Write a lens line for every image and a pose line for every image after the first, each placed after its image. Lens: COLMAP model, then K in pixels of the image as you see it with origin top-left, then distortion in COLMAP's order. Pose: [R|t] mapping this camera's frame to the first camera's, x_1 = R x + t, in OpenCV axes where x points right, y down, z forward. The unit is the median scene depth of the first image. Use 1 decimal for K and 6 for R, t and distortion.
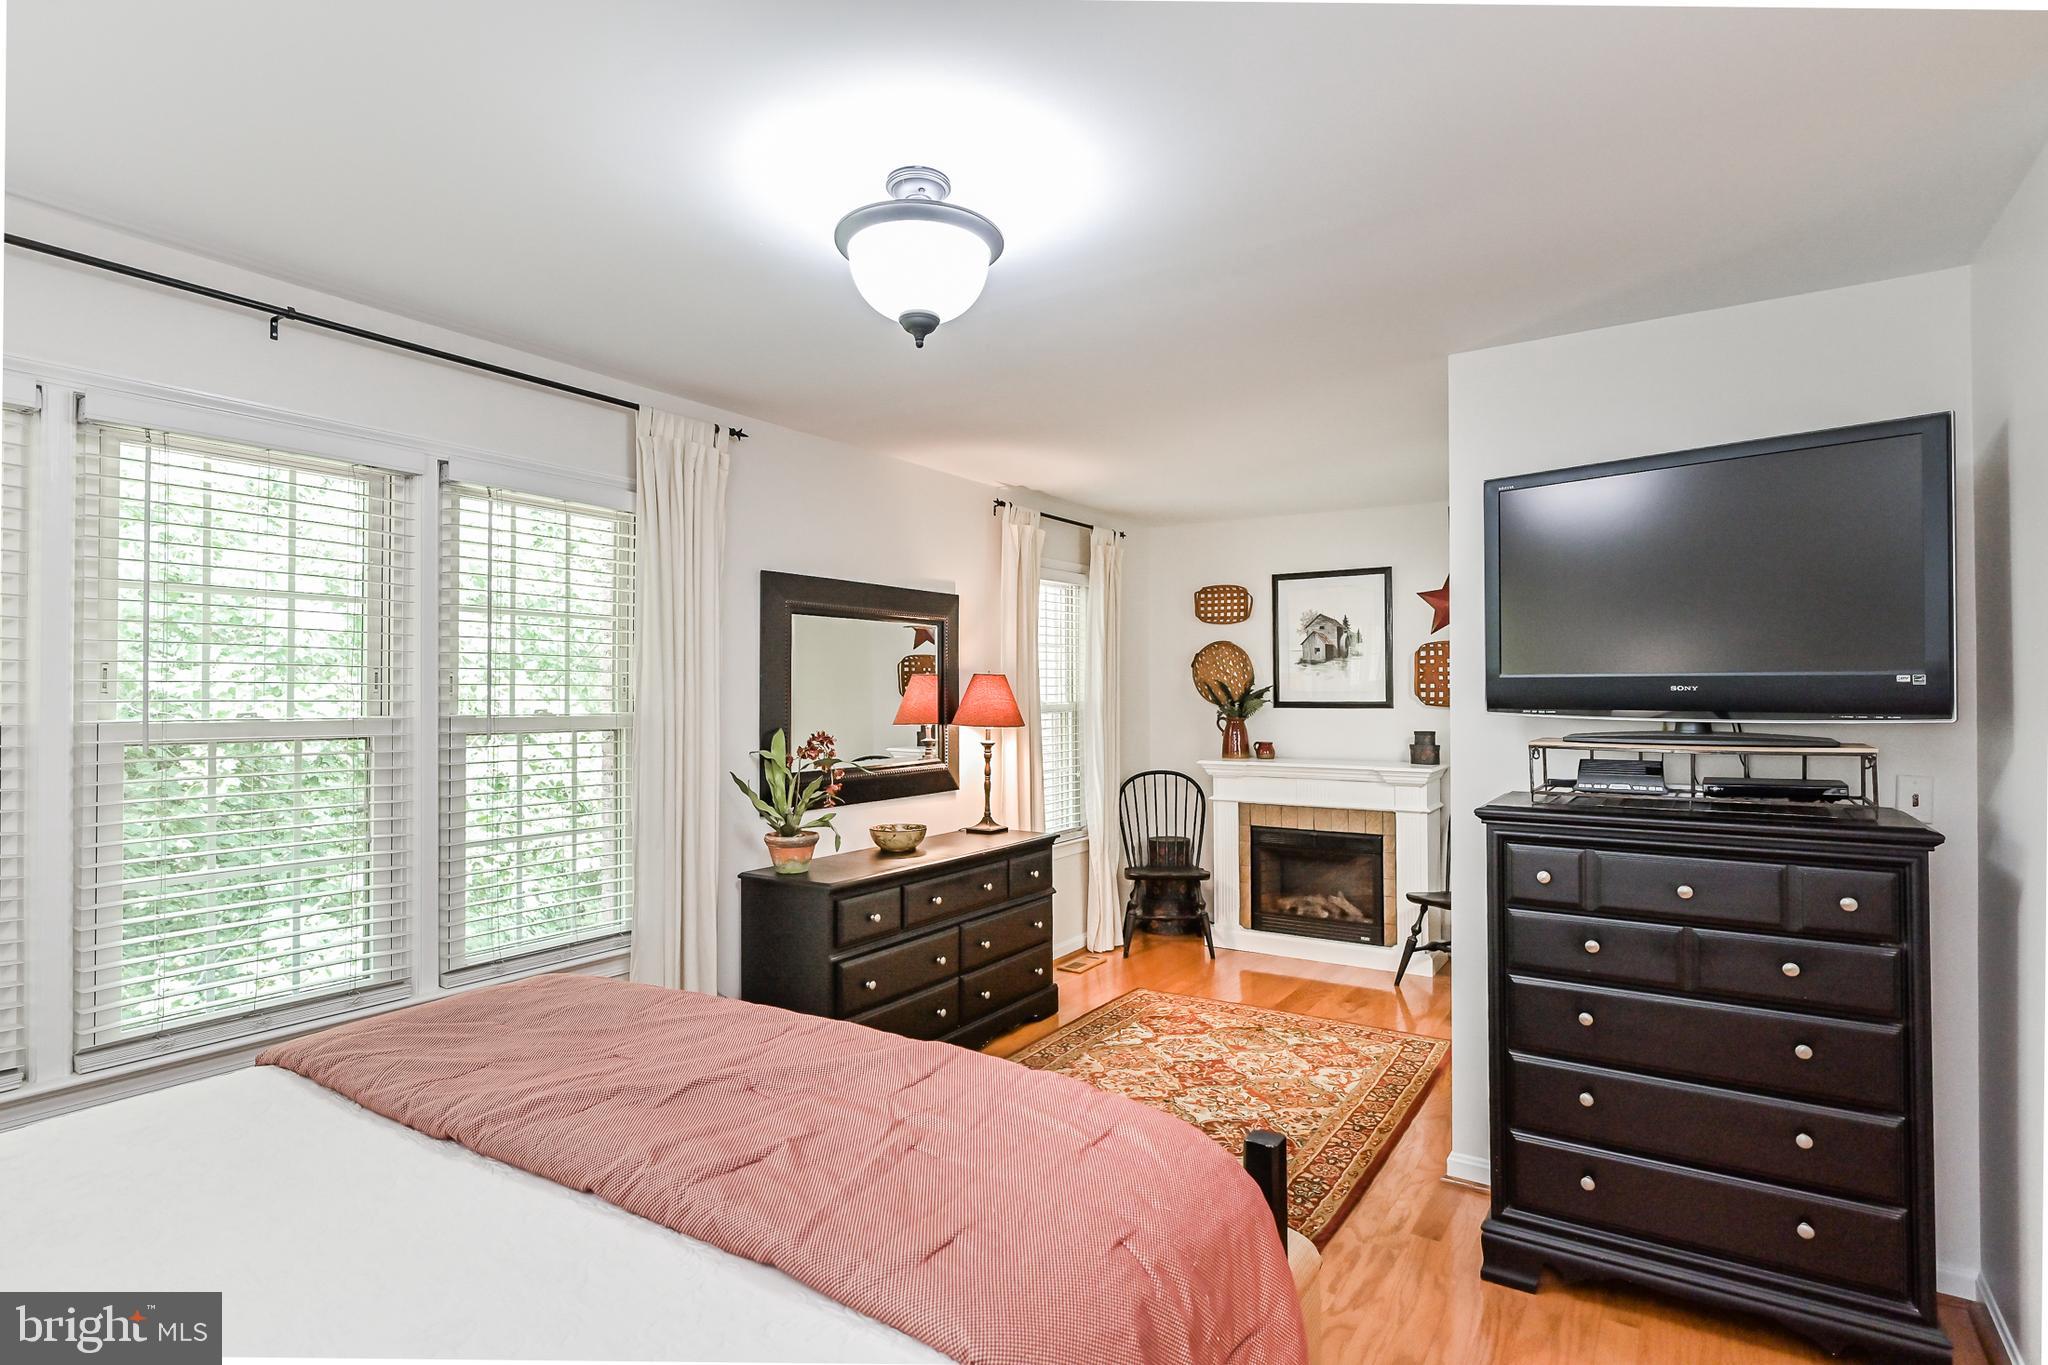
lens RADIAL K [[1051.7, 0, 1024.0], [0, 1051.7, 682.5], [0, 0, 1]] dist [-0.000248, -0.000077]
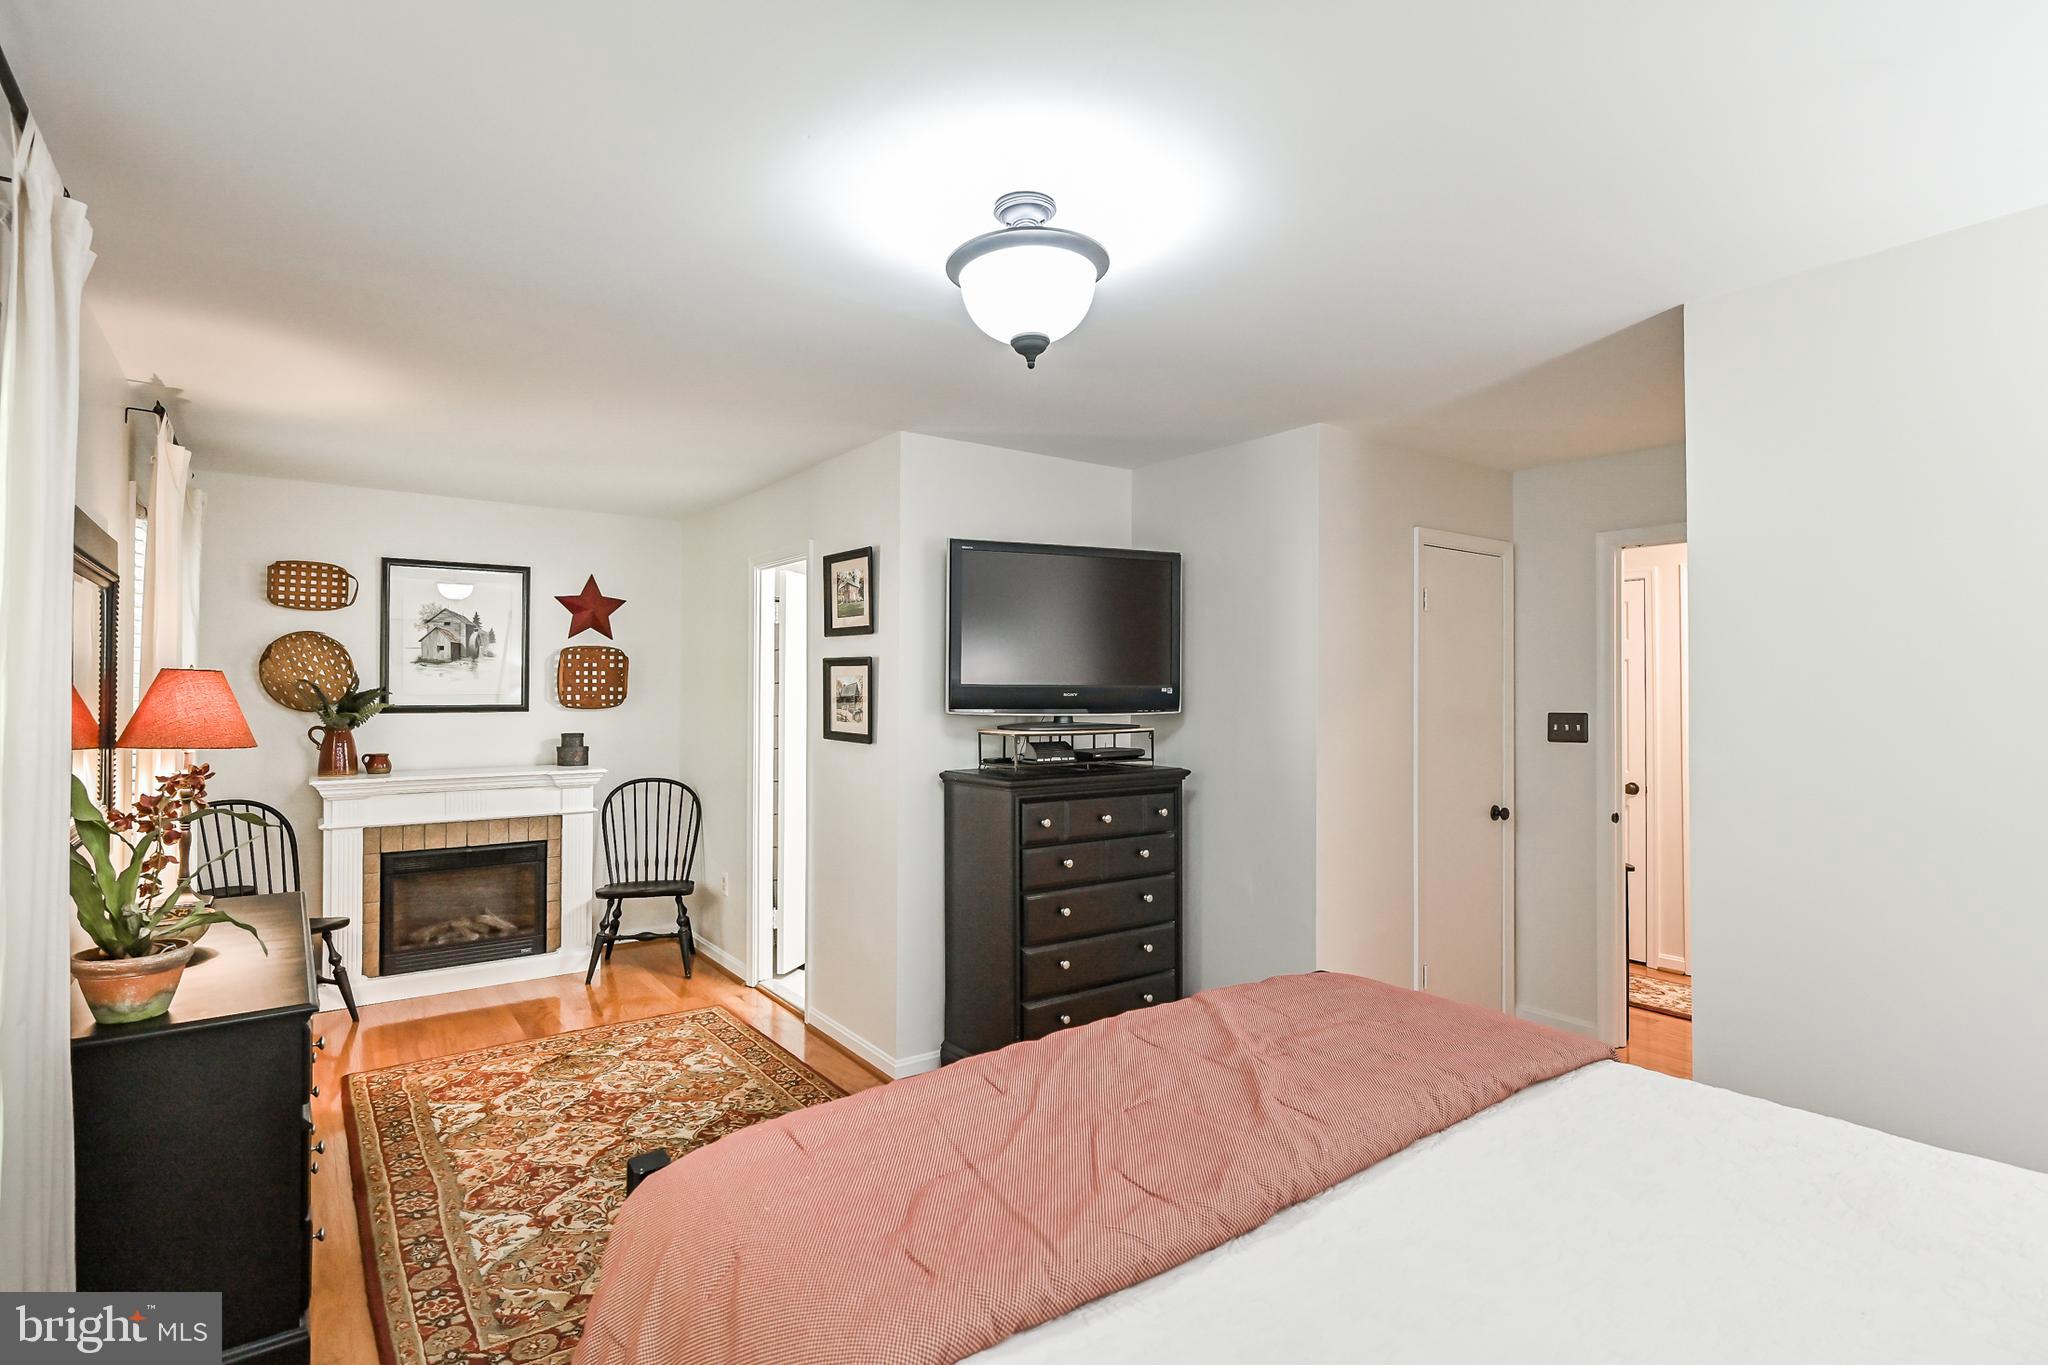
lens RADIAL K [[1011.3, 0, 1024.0], [0, 1011.3, 682.5], [0, 0, 1]] dist [-0.000358, -0.000171]
pose [[0.345181, 0.010030, 0.938483, -0.407534], [-0.010611, 0.999921, -0.006783, -0.001071], [-0.938476, -0.007617, 0.345260, 0.260902]]
